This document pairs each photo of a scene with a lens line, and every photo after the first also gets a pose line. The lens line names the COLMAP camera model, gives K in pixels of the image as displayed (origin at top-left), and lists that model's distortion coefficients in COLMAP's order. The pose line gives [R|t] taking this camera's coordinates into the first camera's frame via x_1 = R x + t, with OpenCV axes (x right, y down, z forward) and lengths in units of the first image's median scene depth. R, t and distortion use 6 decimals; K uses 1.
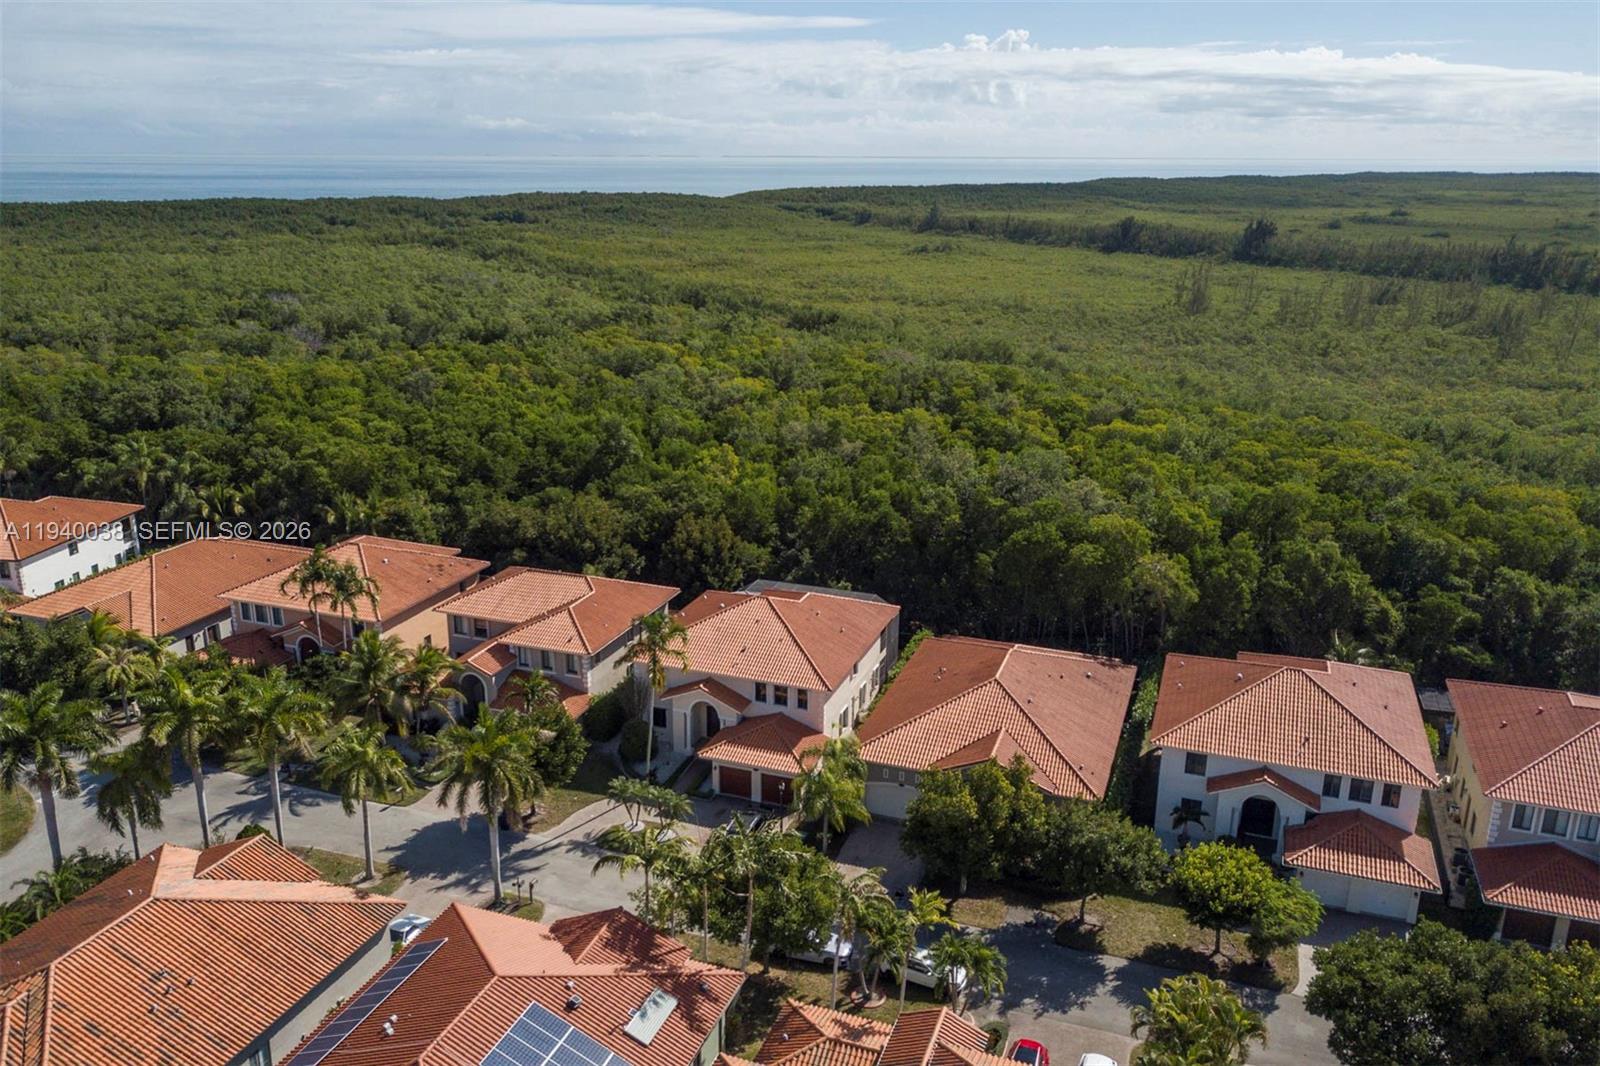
lens RADIAL K [[1238.8, 0, 800.0], [0, 1238.8, 533.0], [0, 0, 1]] dist [0.048816, -0.077209]
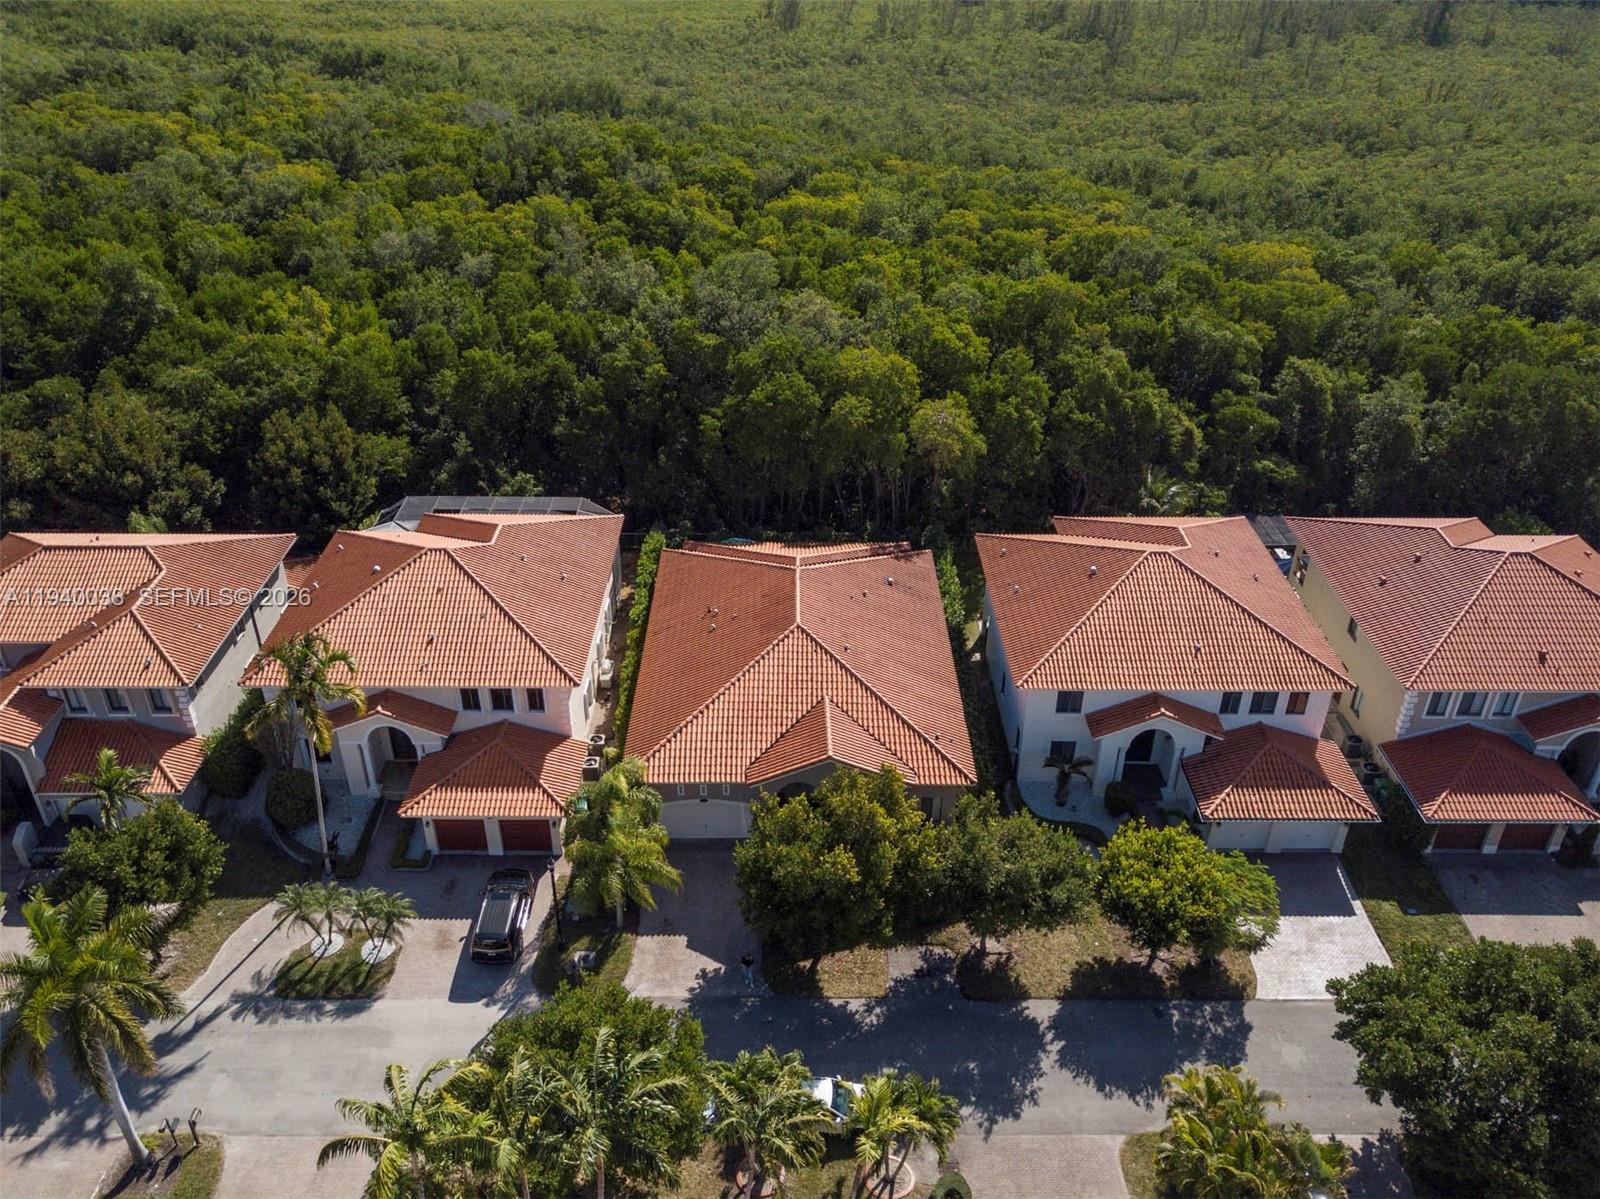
lens RADIAL K [[1253.9, 0, 800.0], [0, 1253.9, 599.5], [0, 0, 1]] dist [0.007290, -0.003240]
pose [[0.938733, -0.182180, 0.292559, -0.043102], [0.102188, 0.957827, 0.268561, -0.074891], [-0.329147, -0.222211, 0.917761, 0.248803]]
